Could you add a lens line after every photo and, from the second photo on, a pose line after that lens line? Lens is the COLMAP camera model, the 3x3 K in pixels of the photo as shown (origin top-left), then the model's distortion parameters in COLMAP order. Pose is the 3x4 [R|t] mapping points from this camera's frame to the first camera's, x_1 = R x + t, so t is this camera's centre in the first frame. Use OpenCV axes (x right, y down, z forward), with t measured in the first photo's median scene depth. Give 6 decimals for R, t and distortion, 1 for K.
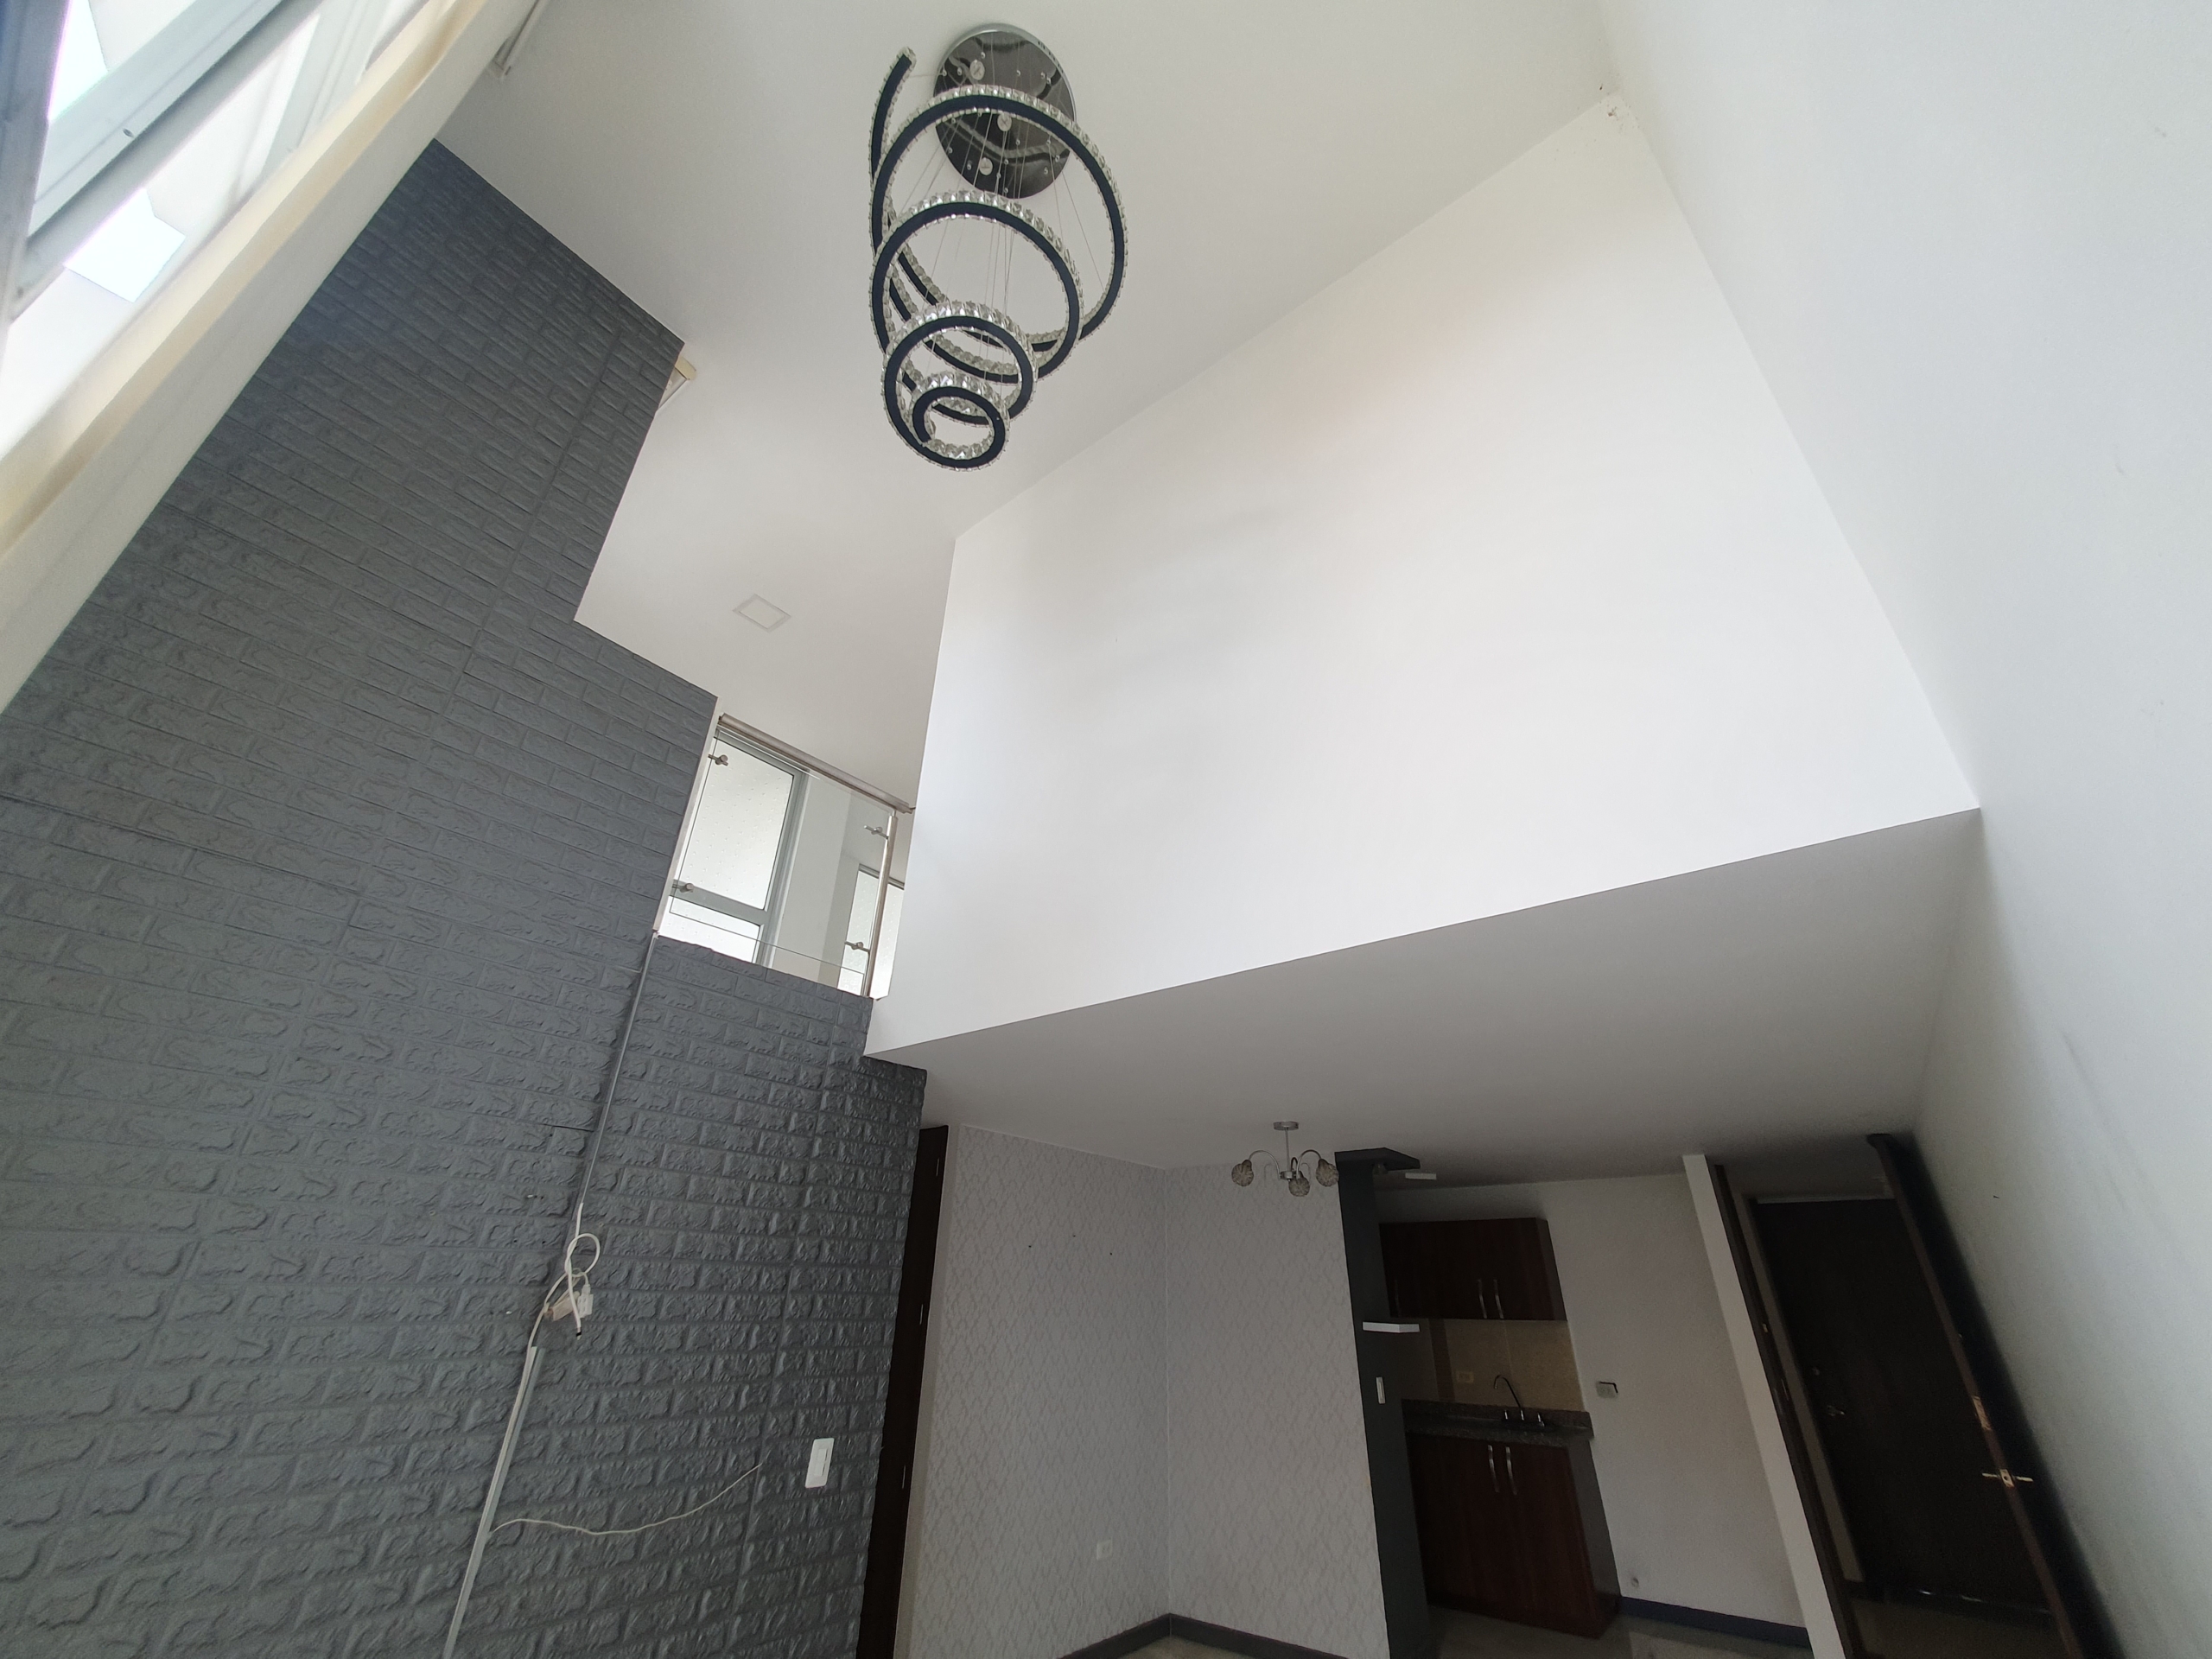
lens RADIAL K [[864.9, 0, 1128.3], [0, 864.9, 843.6], [0, 0, 1]] dist [0.011249, -0.000015]
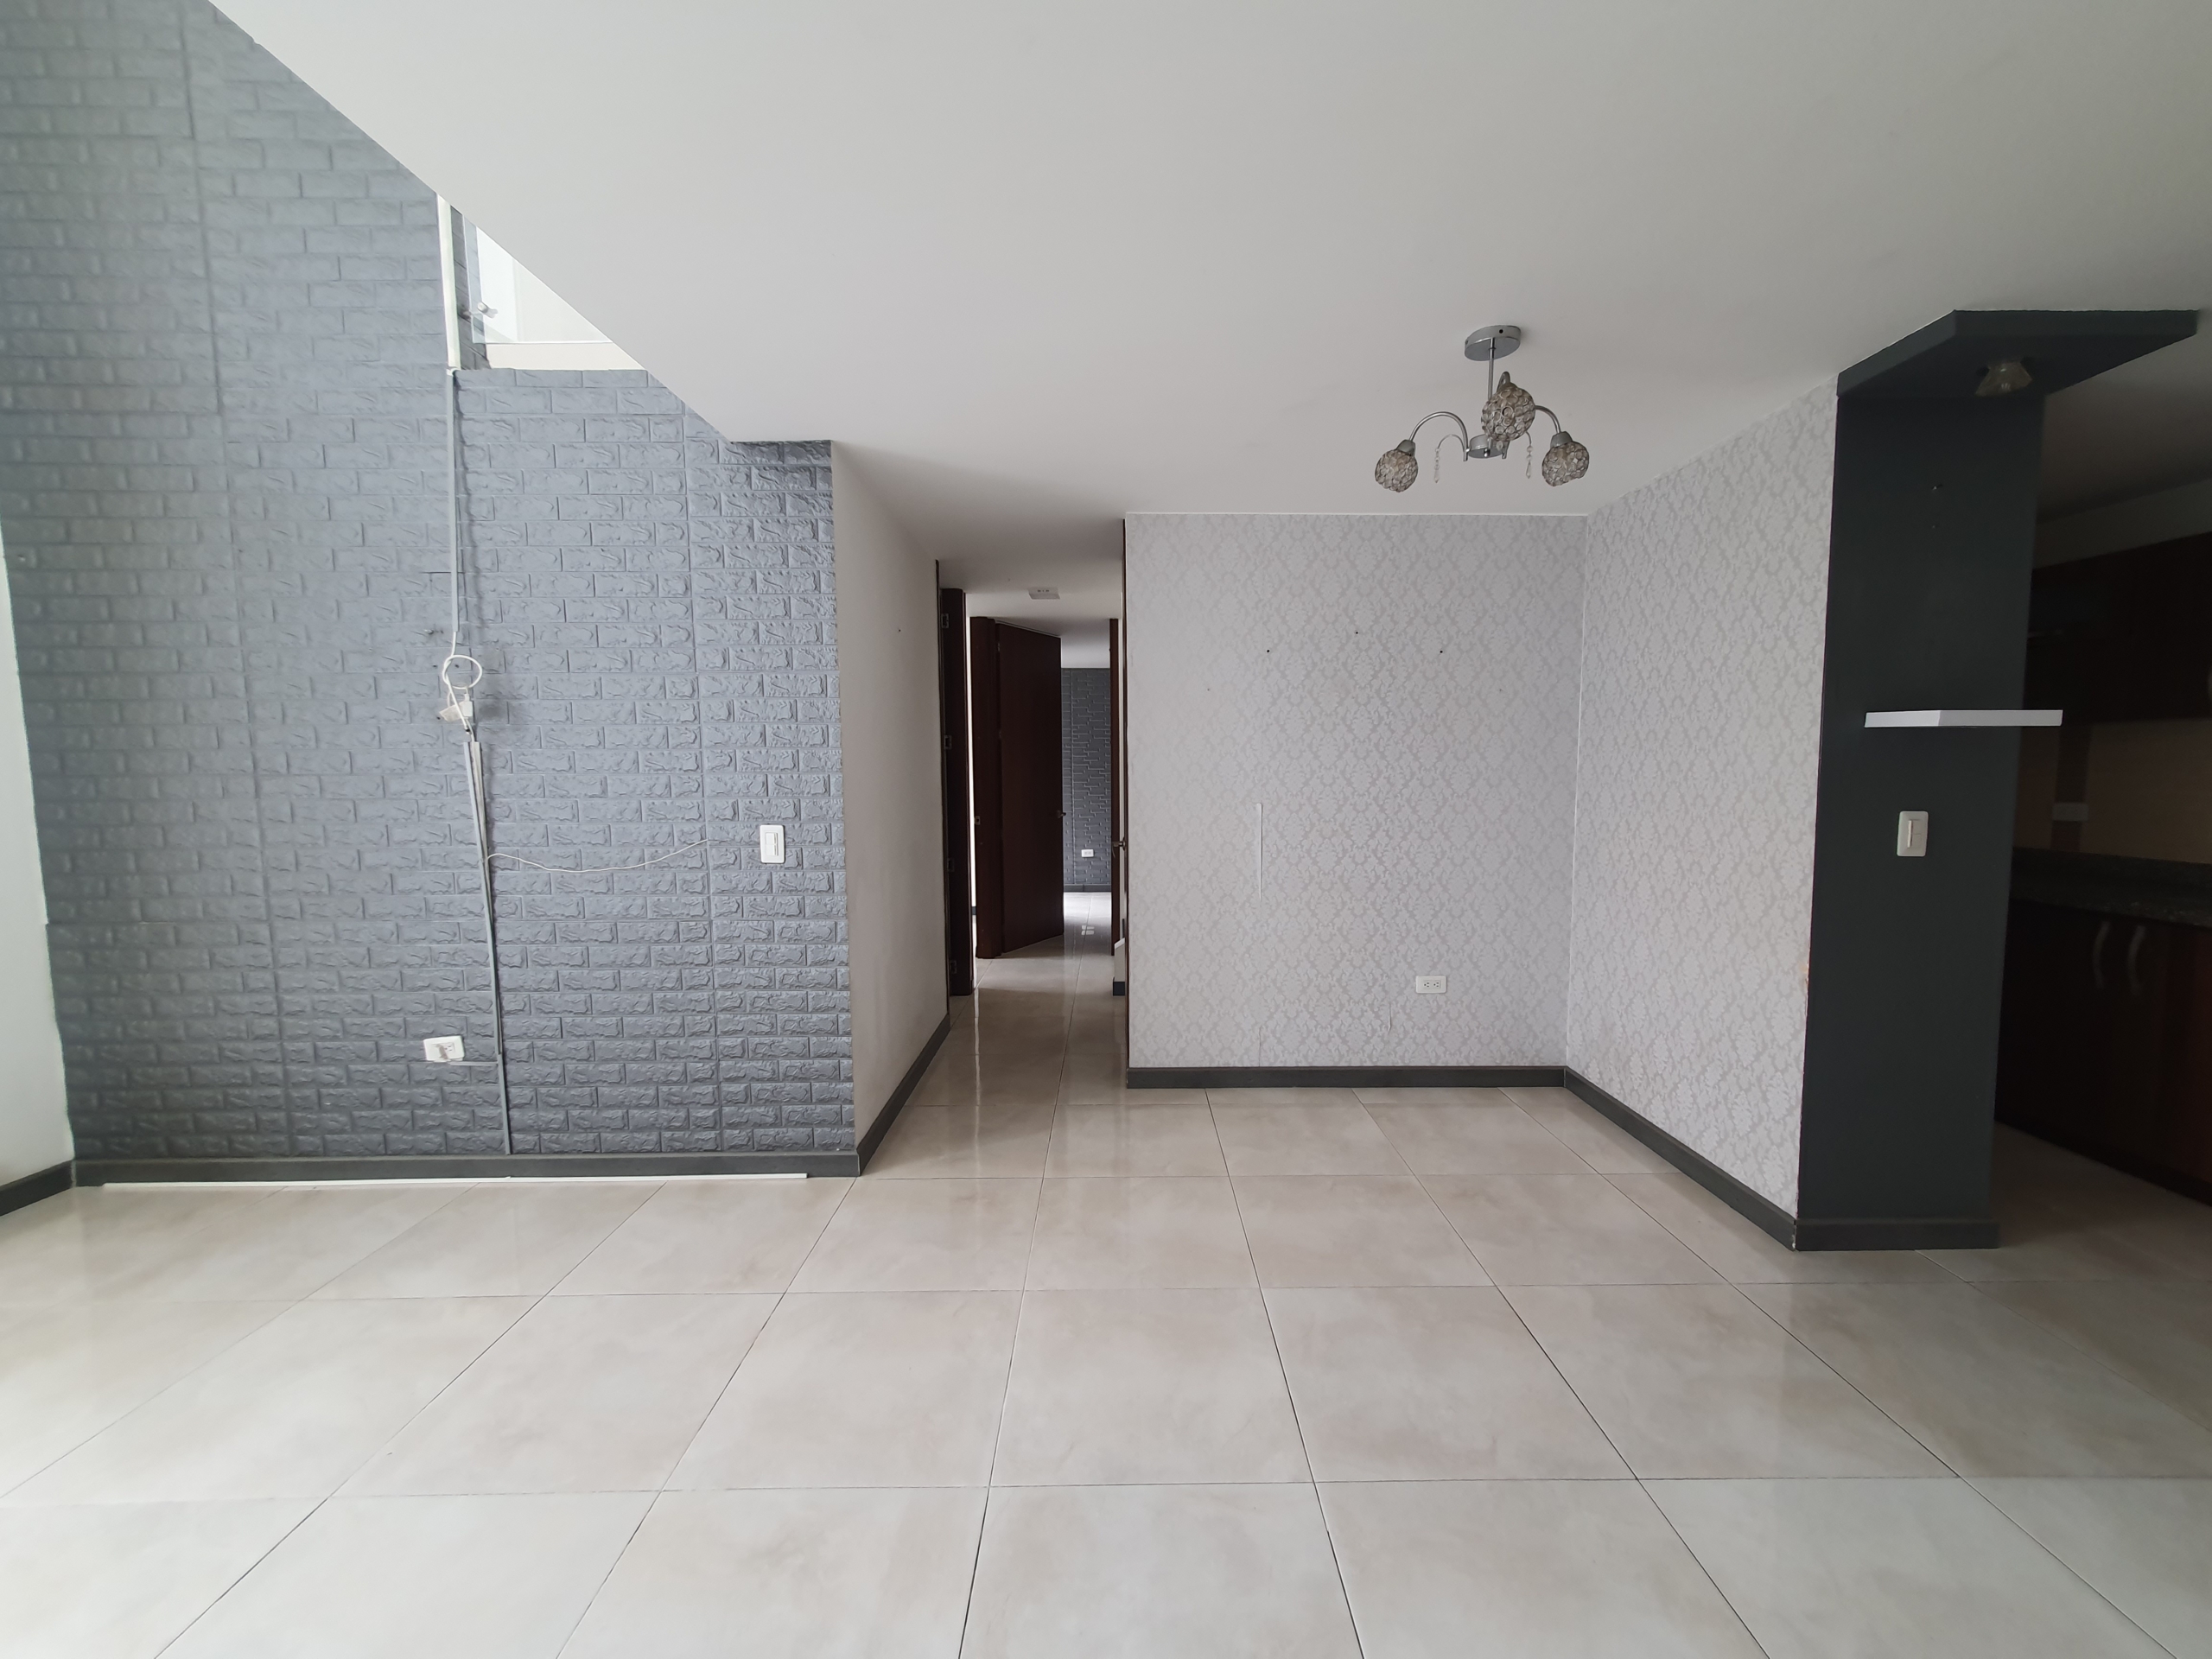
lens RADIAL K [[864.9, 0, 1109.6], [0, 864.9, 847.2], [0, 0, 1]] dist [0.011249, -0.000015]
pose [[0.611421, 0.051802, -0.789608, 0.636892], [0.382091, 0.854491, 0.351926, 0.449938], [0.692943, -0.516876, 0.502661, 0.675381]]
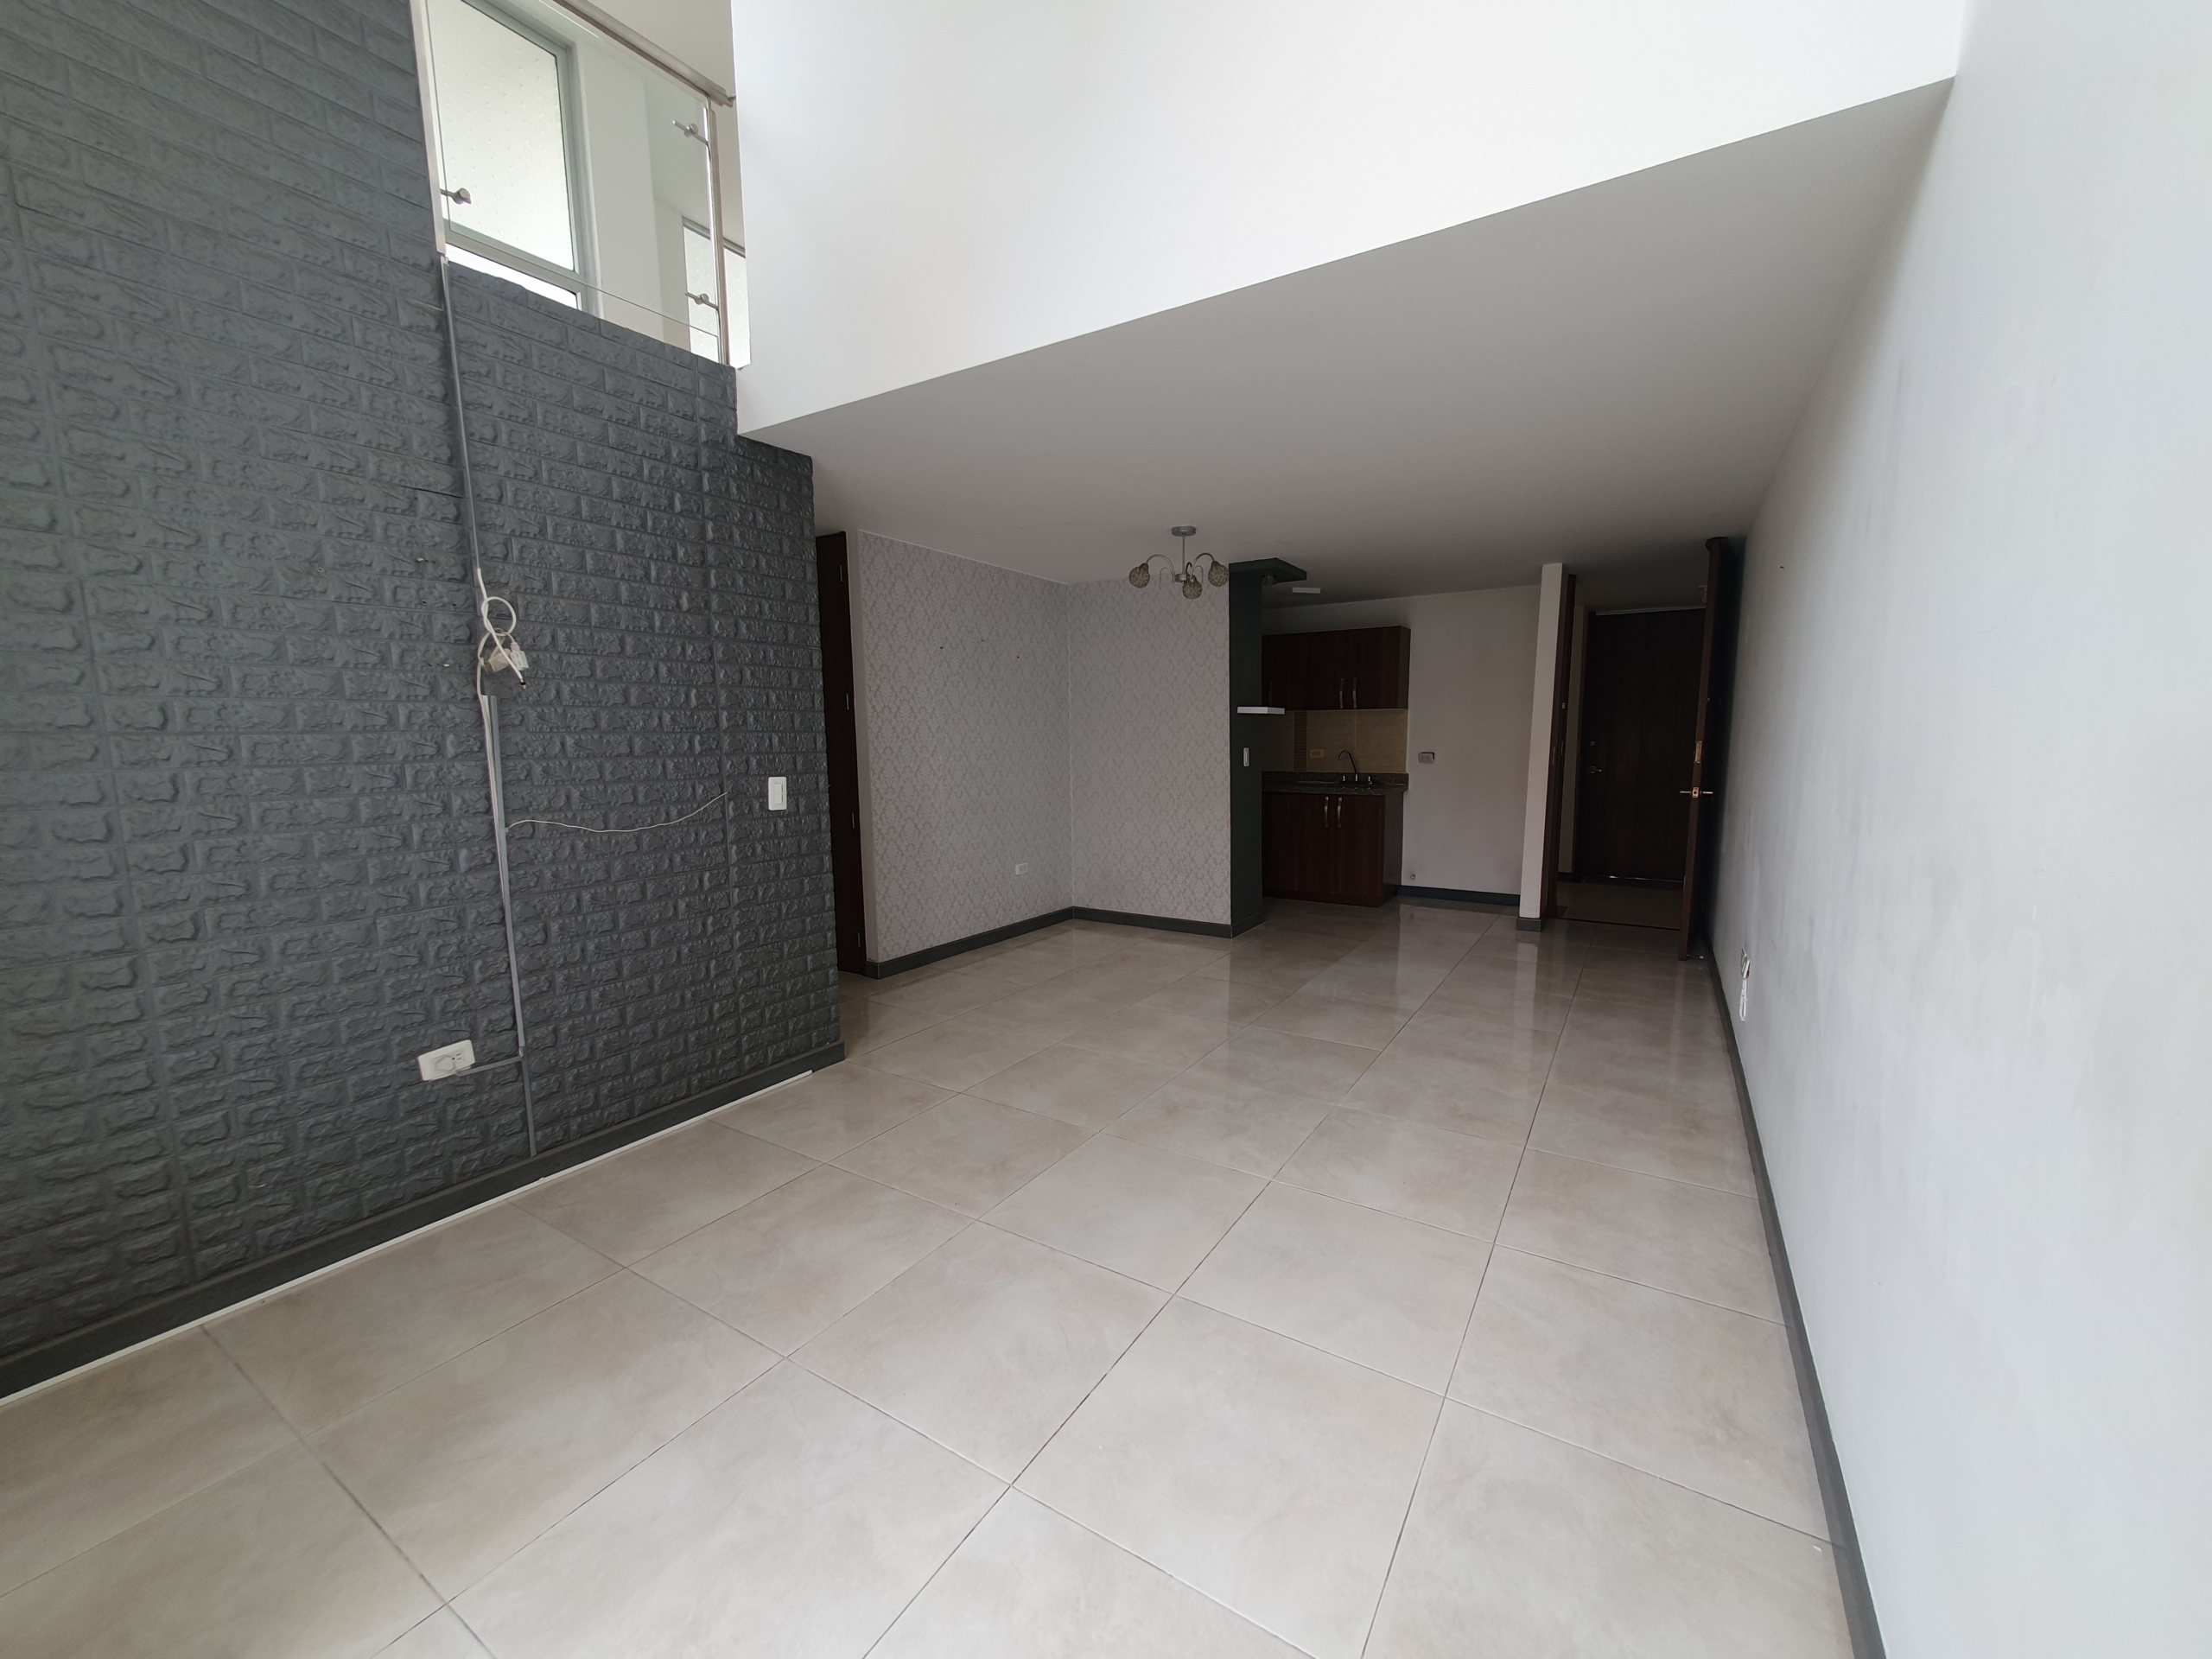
lens RADIAL K [[864.9, 0, 1122.5], [0, 864.9, 830.9], [0, 0, 1]] dist [0.011249, -0.000015]
pose [[0.995504, -0.029165, 0.090116, 0.011034], [-0.026997, 0.824579, 0.565102, 0.056258], [-0.090789, -0.564994, 0.820085, -0.050185]]
